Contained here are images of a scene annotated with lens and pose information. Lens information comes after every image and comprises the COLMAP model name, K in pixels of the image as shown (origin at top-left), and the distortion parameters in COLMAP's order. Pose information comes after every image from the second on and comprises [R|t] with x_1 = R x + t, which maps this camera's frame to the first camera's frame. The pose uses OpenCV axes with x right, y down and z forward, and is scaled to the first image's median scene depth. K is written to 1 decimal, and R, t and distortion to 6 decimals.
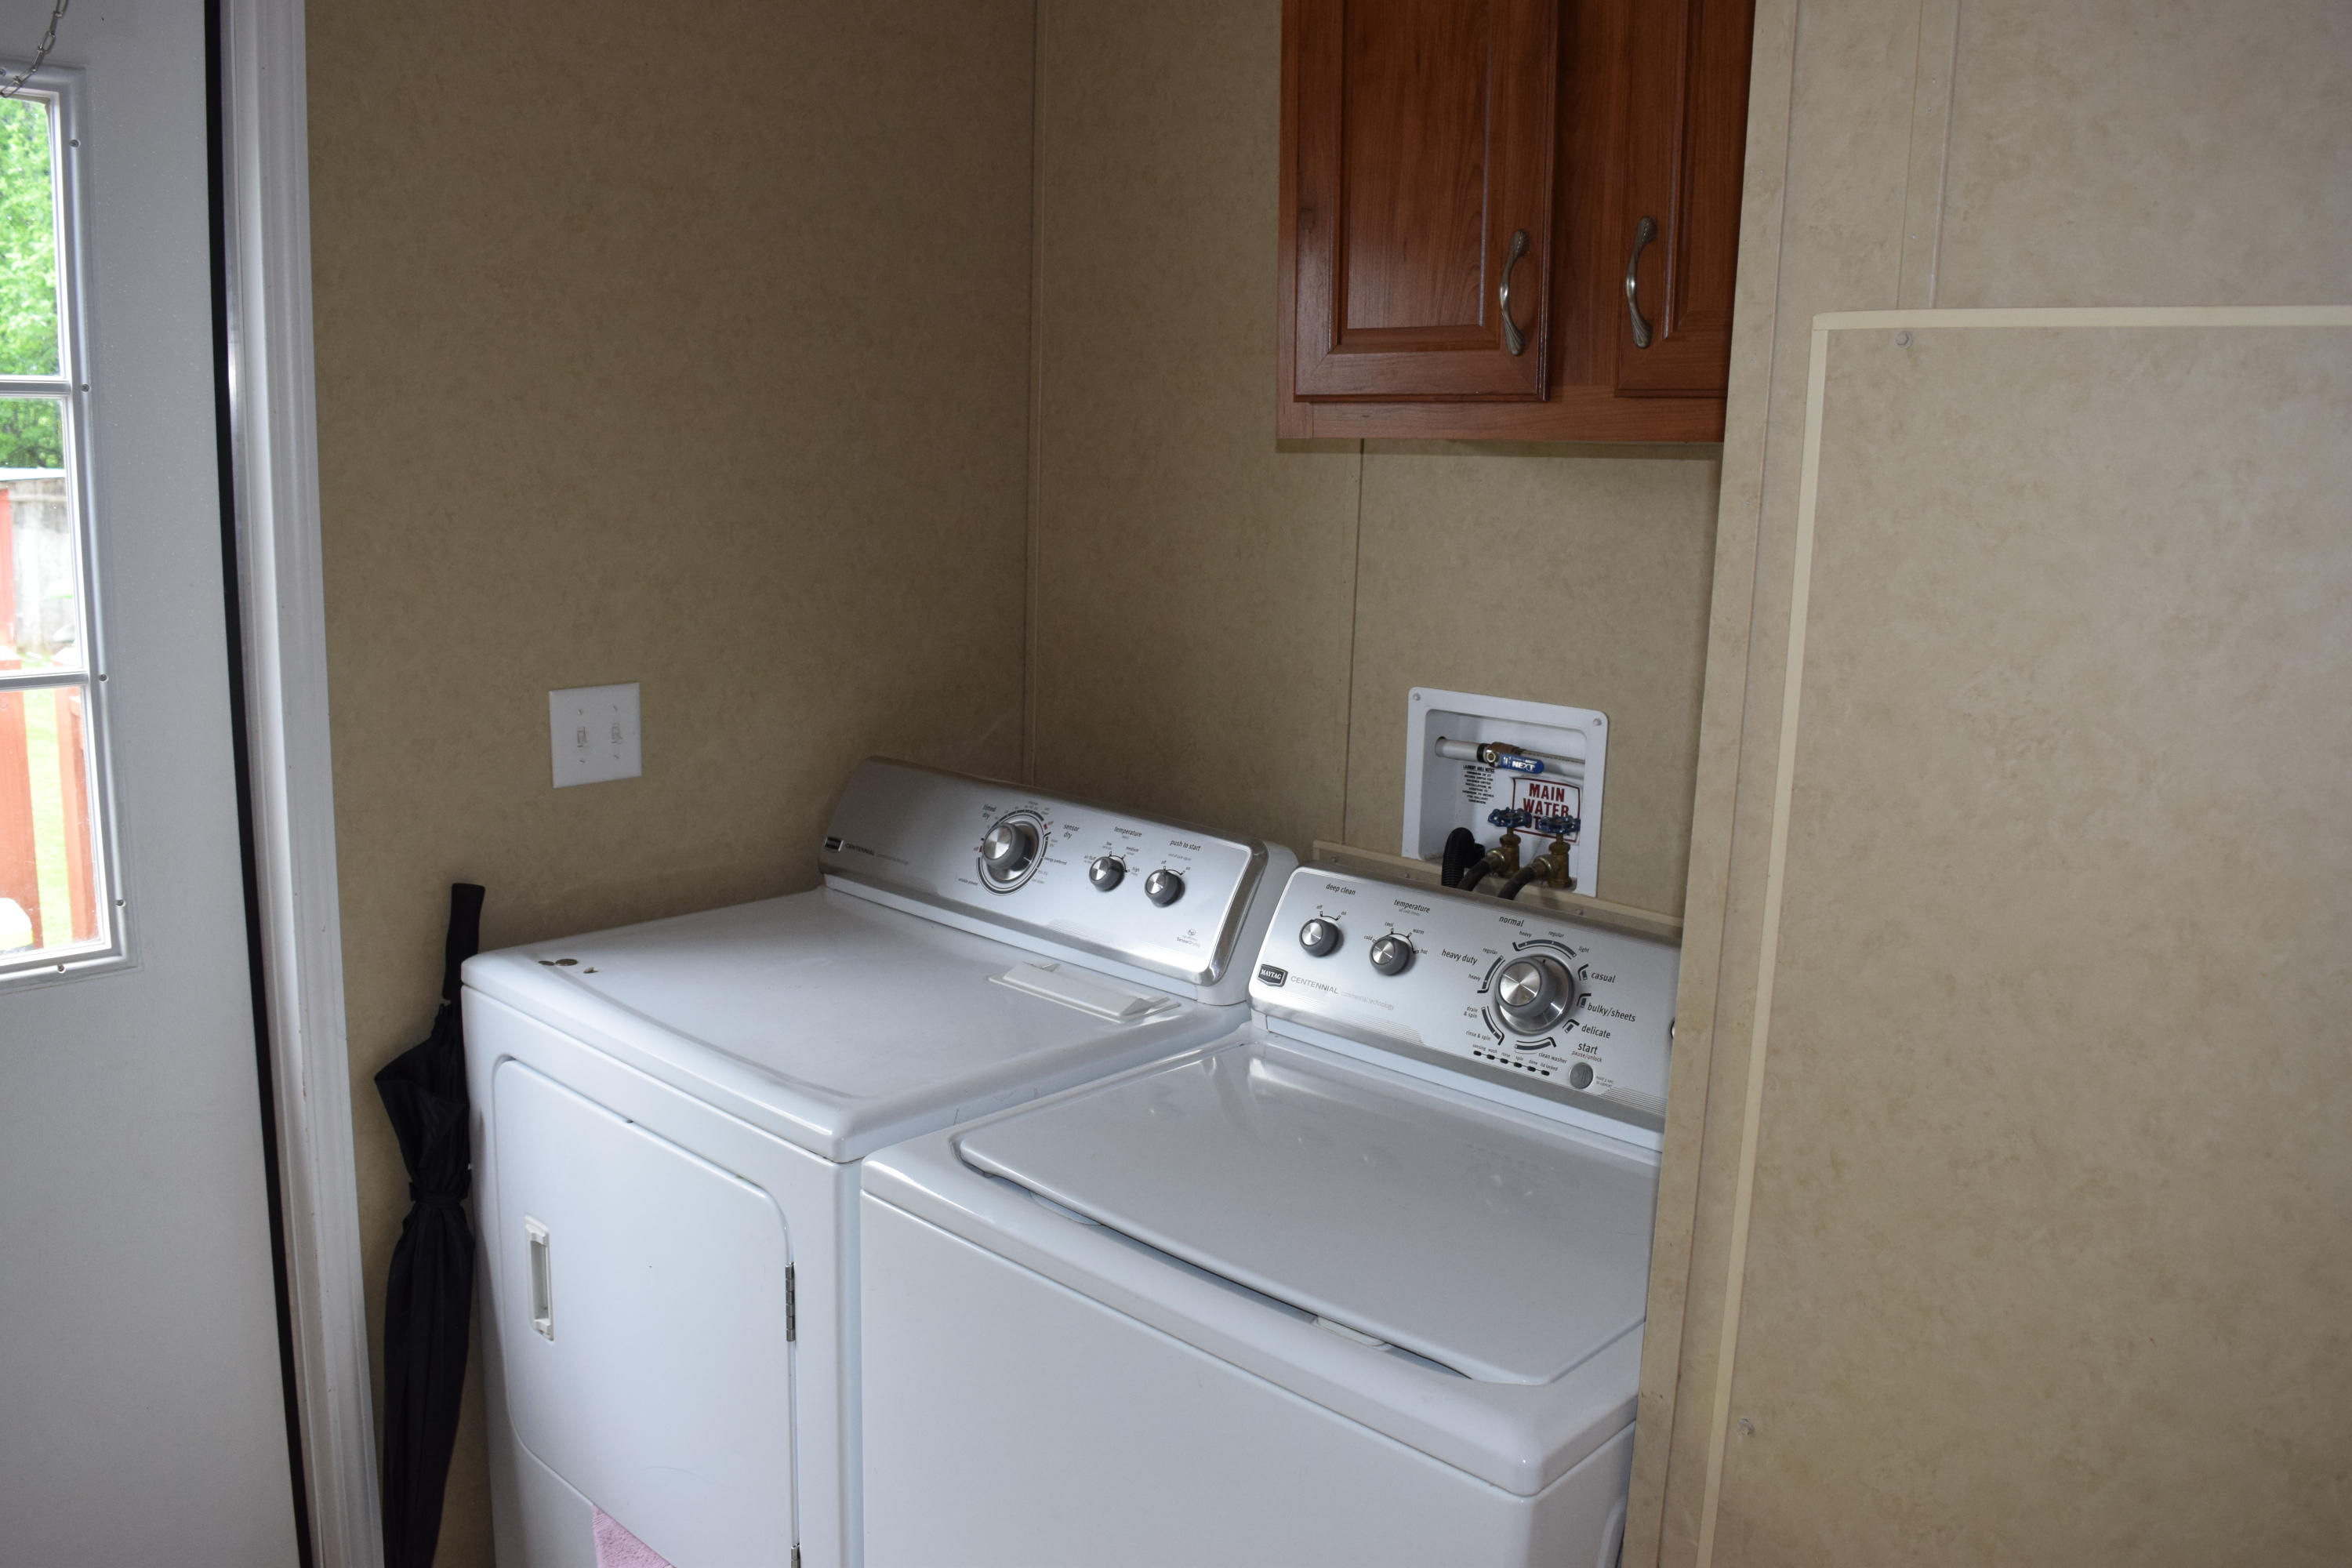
lens RADIAL K [[1847.7, 0, 1175.6], [0, 1847.7, 785.7], [0, 0, 1]] dist [-0.100687, 0.031780]
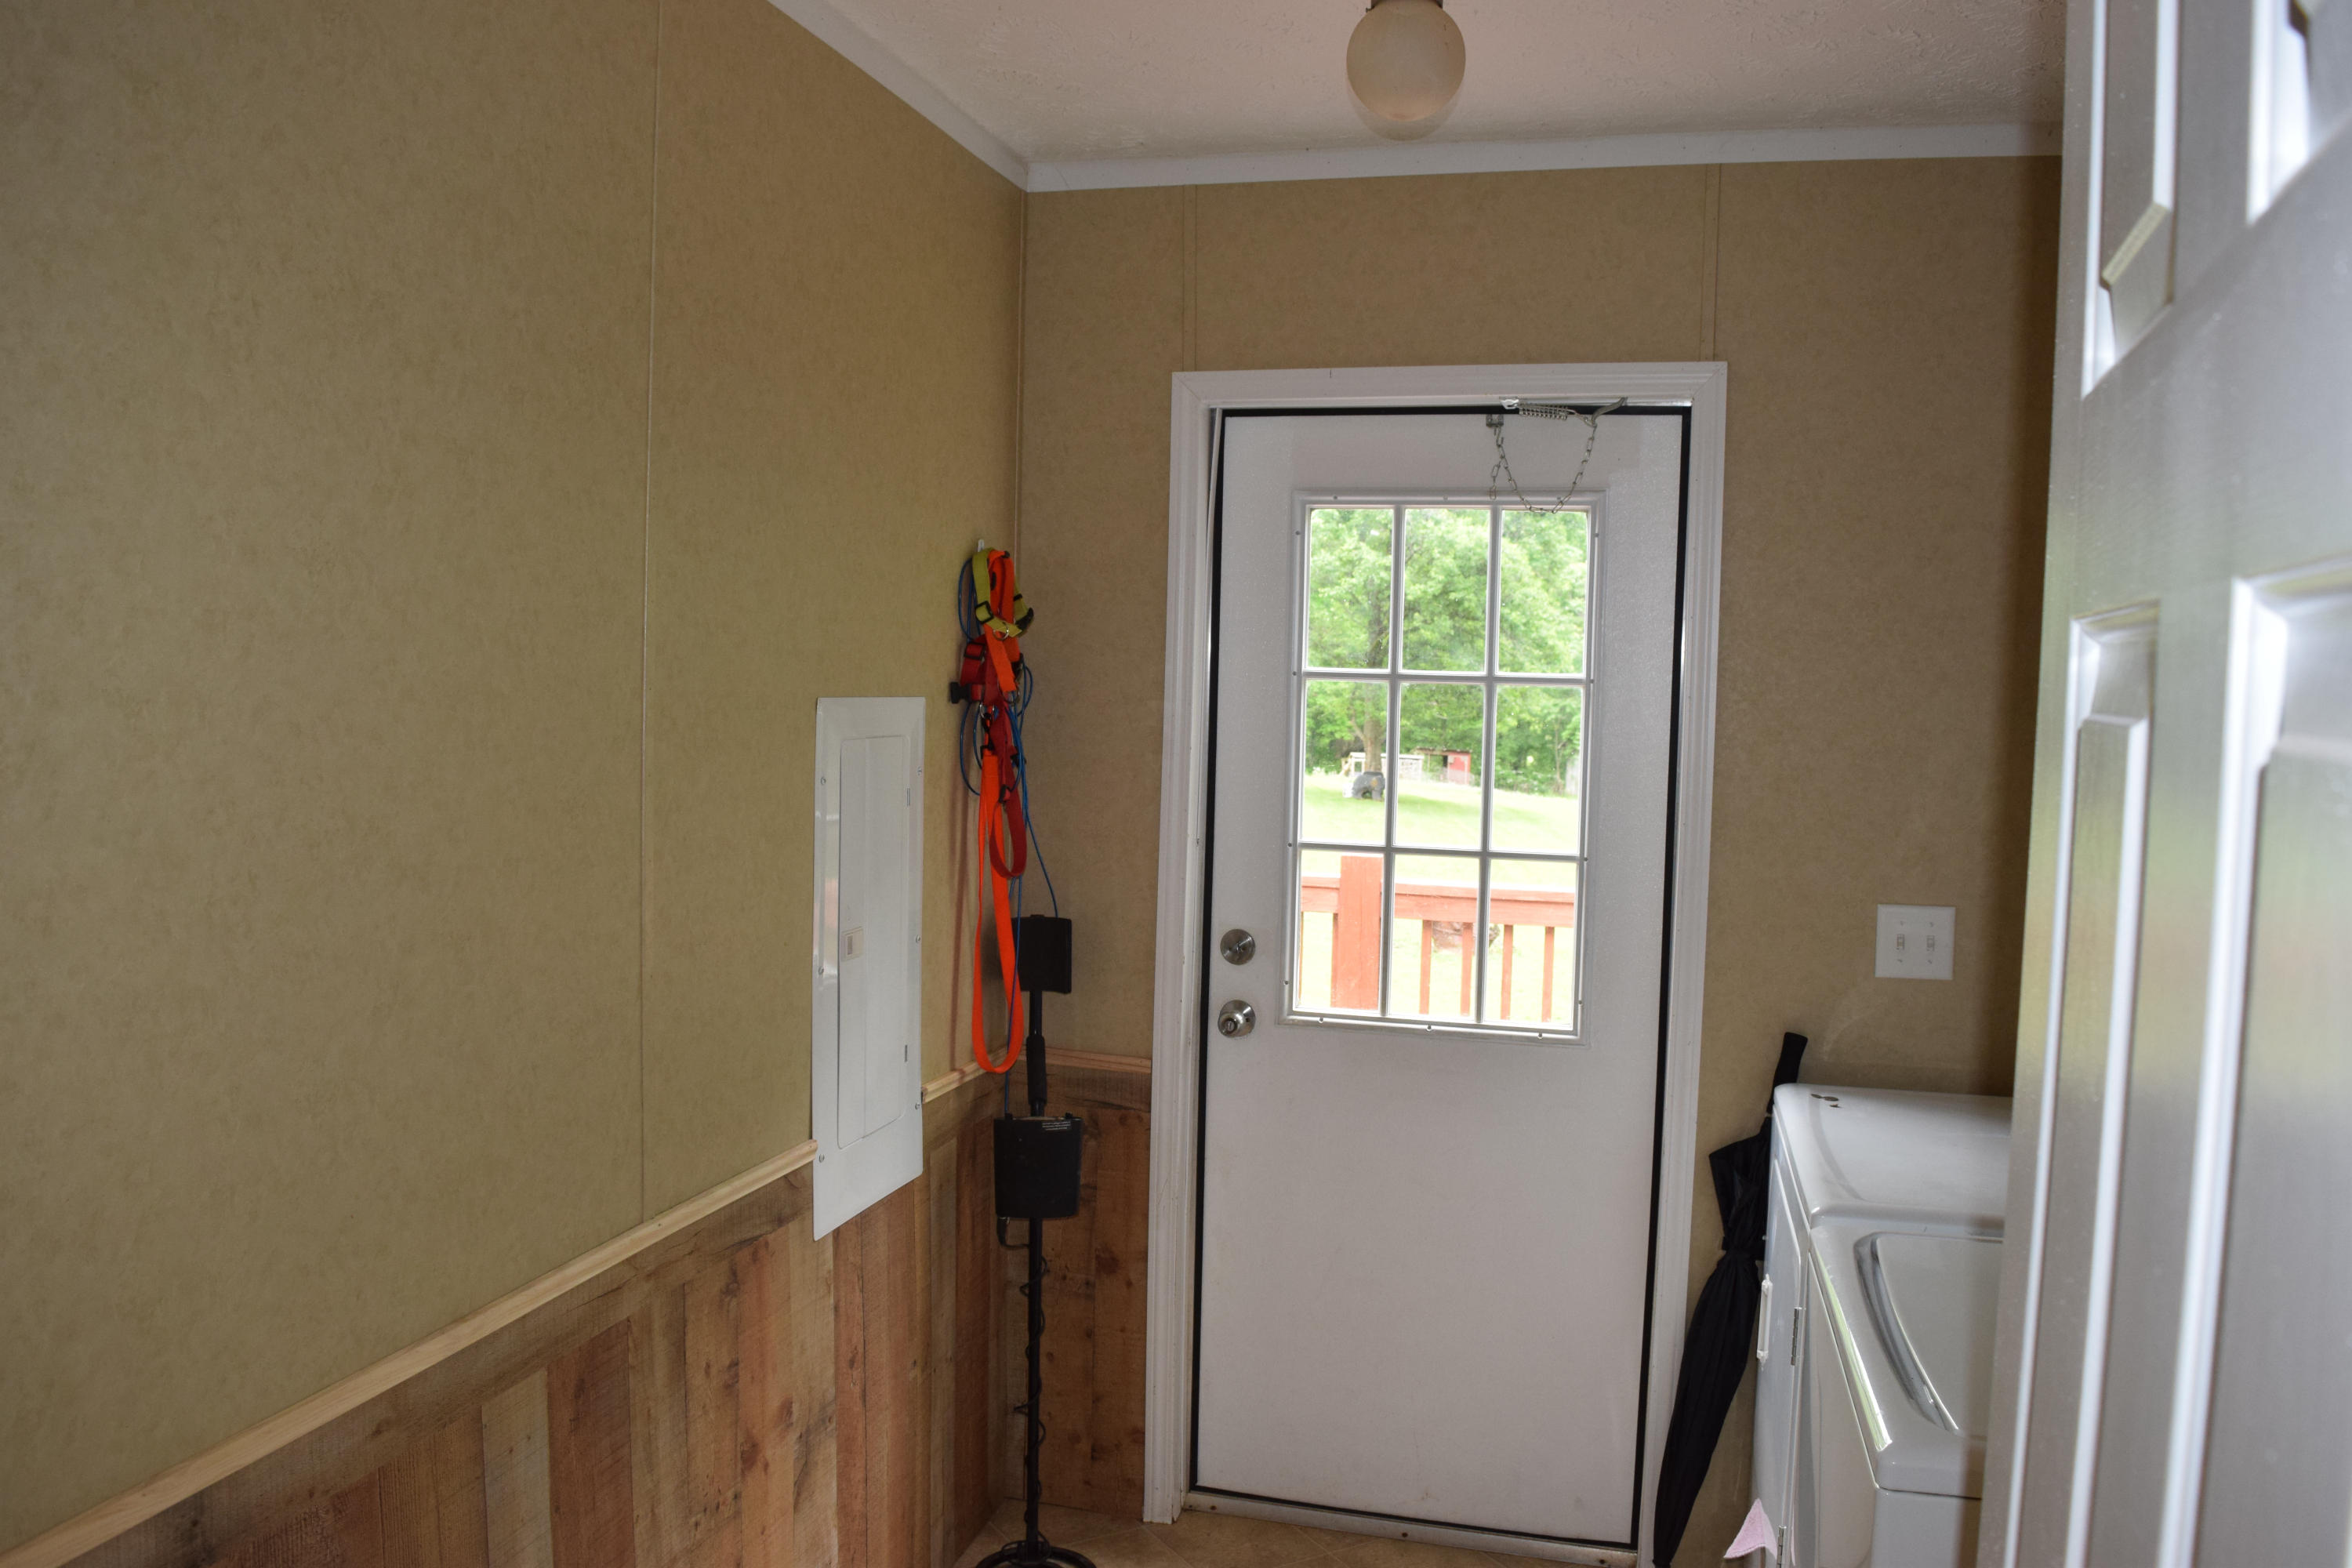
lens RADIAL K [[1847.7, 0, 1175.4], [0, 1847.7, 787.3], [0, 0, 1]] dist [-0.100687, 0.031780]
pose [[0.477619, 0.037446, -0.877769, 0.613728], [-0.169620, 0.984225, -0.050308, 0.019786], [0.862038, 0.172915, 0.476436, -0.102532]]
